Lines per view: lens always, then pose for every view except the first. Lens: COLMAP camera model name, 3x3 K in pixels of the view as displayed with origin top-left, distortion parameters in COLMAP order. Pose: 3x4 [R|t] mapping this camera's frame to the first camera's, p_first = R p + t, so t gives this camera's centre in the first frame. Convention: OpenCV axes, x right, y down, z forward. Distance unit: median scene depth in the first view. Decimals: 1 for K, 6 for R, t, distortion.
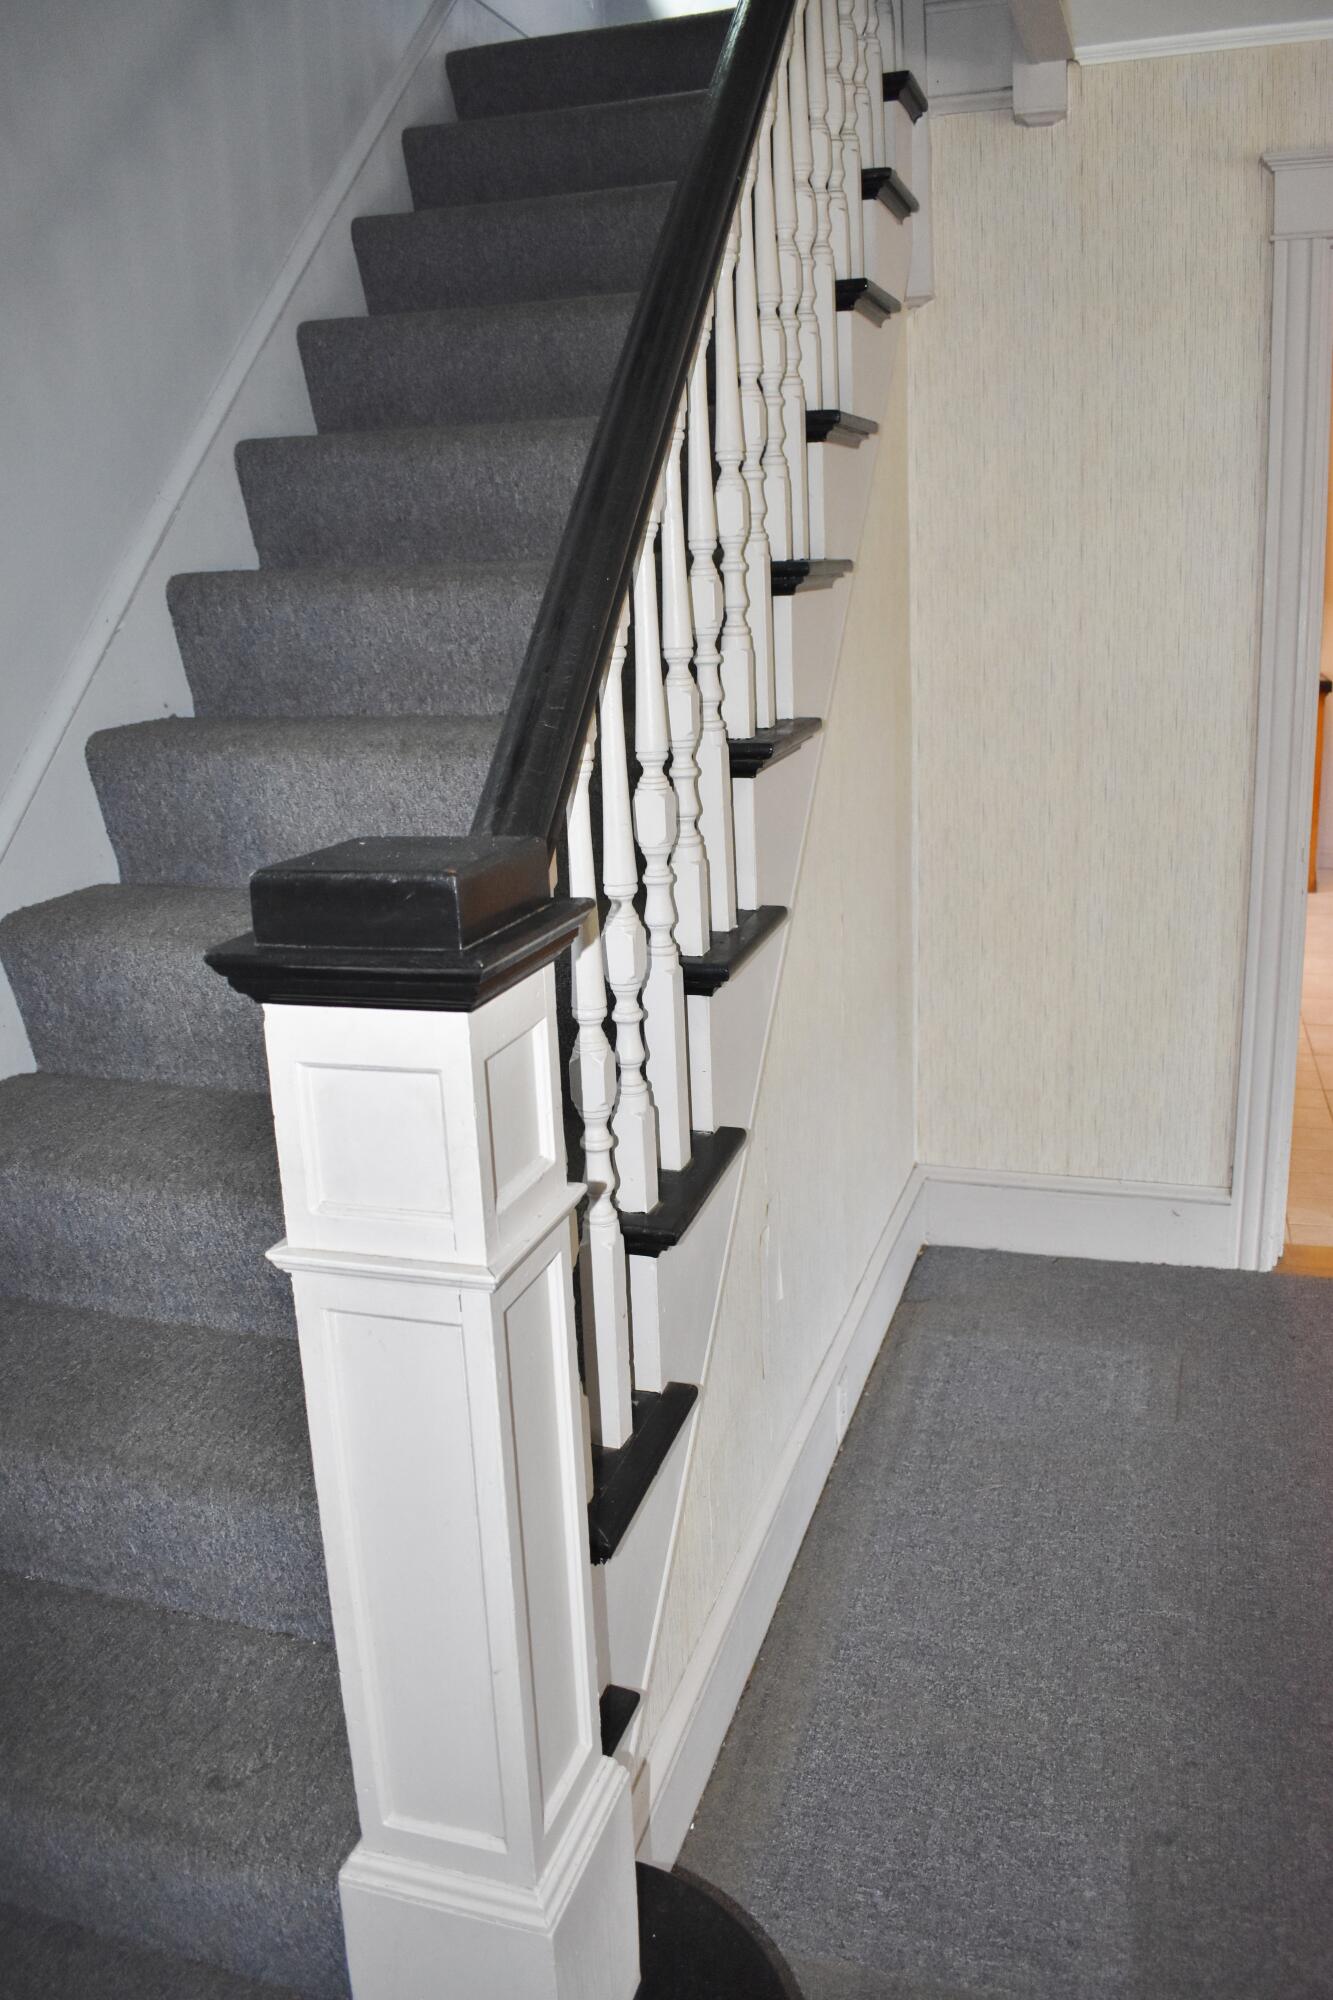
lens RADIAL K [[1561.4, 0, 666.5], [0, 1561.4, 1000.0], [0, 0, 1]] dist [-0.100529, 0.019151]
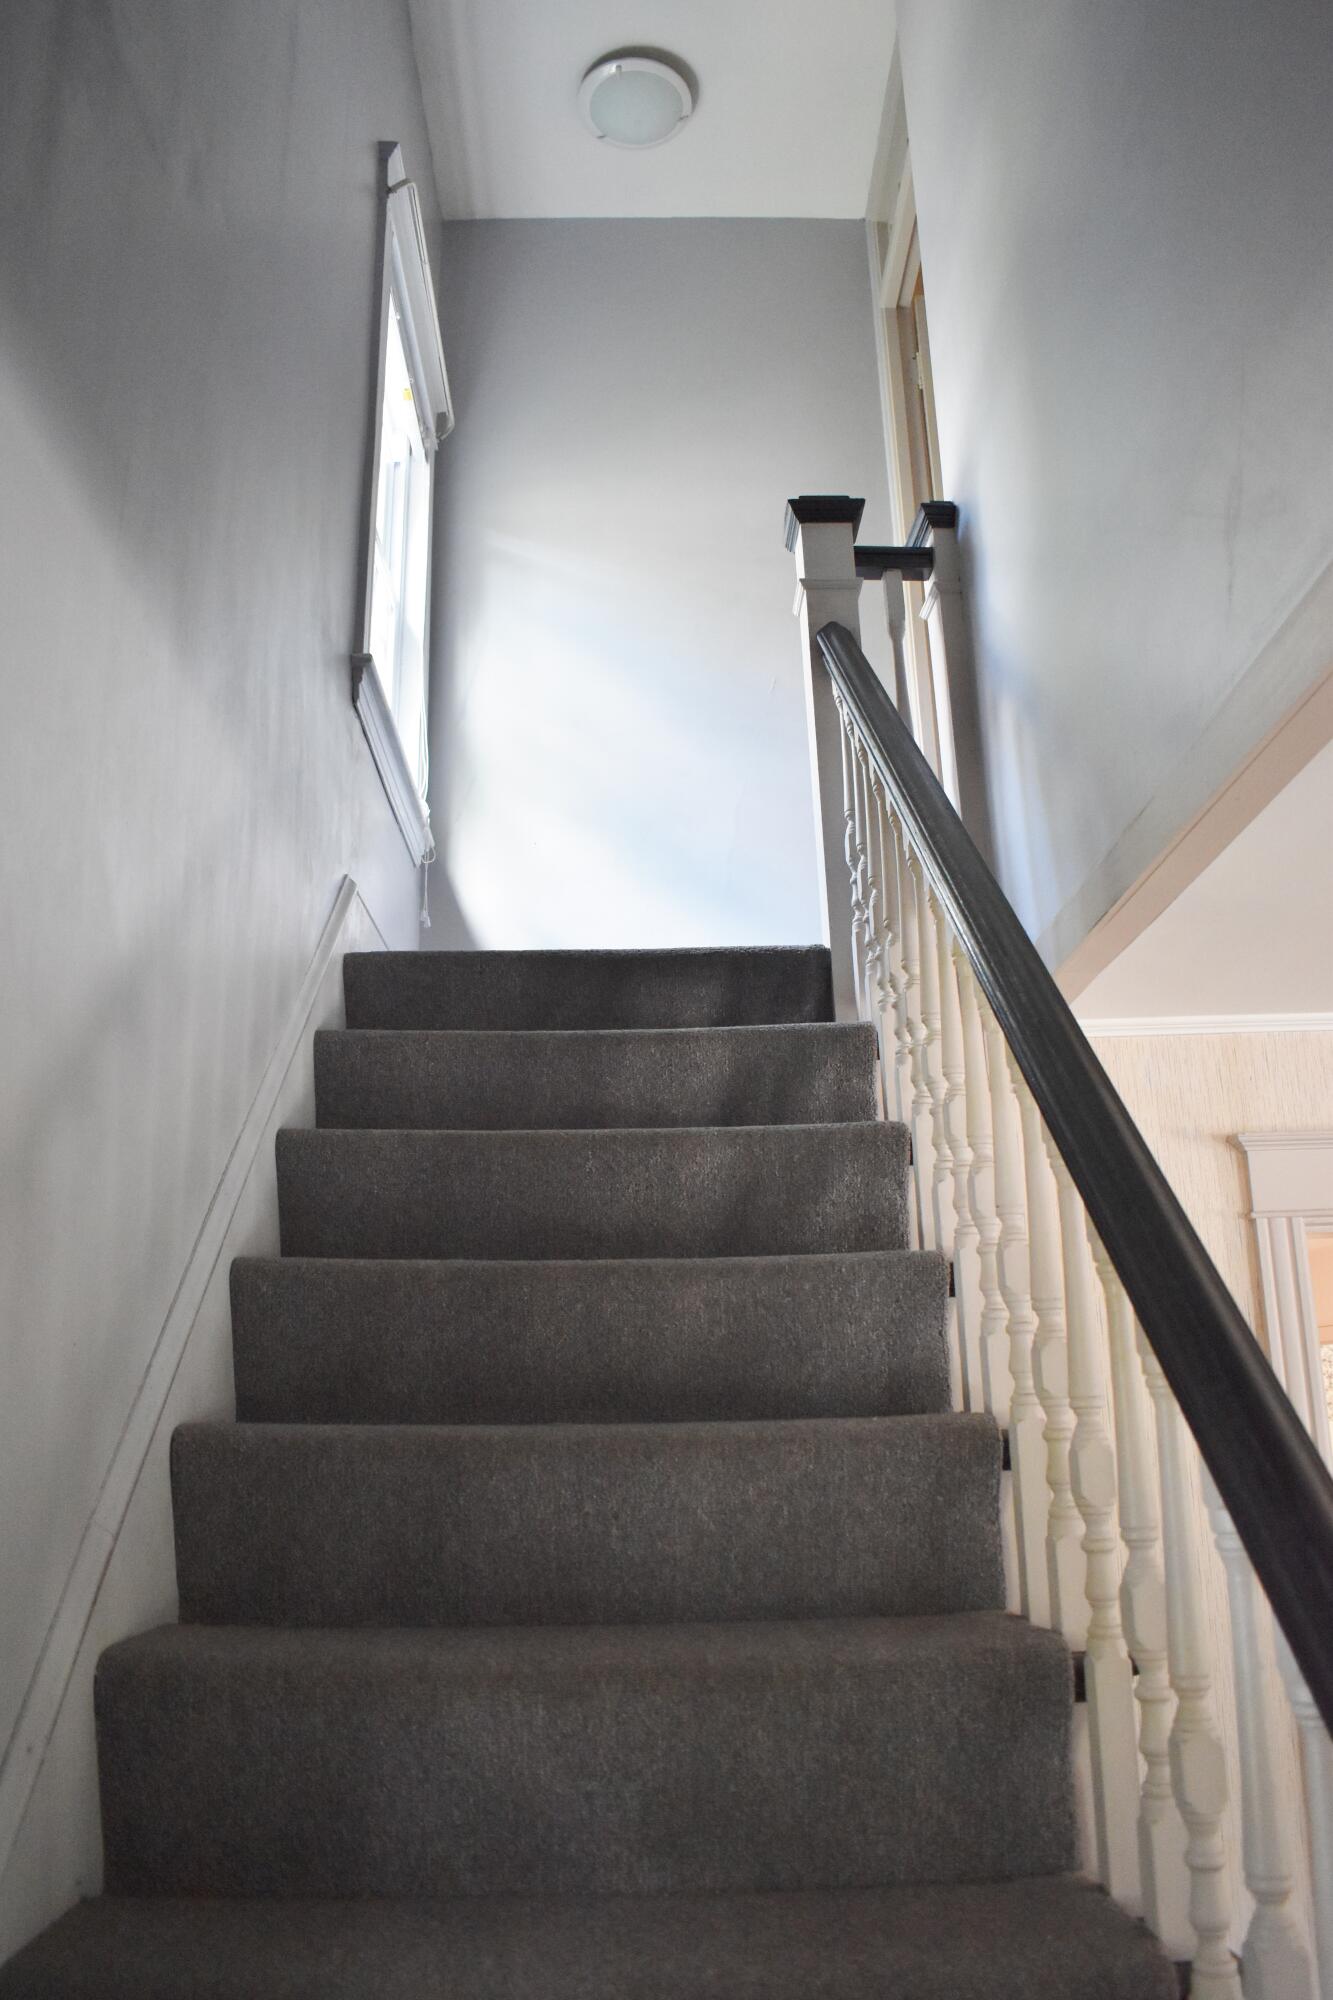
lens RADIAL K [[1550.7, 0, 666.5], [0, 1550.7, 1000.0], [0, 0, 1]] dist [-0.091133, 0.012942]
pose [[0.944025, 0.105622, 0.312506, -0.292605], [0.072725, 0.857405, -0.509479, -0.157390], [-0.321756, 0.503688, 0.801730, 0.269884]]
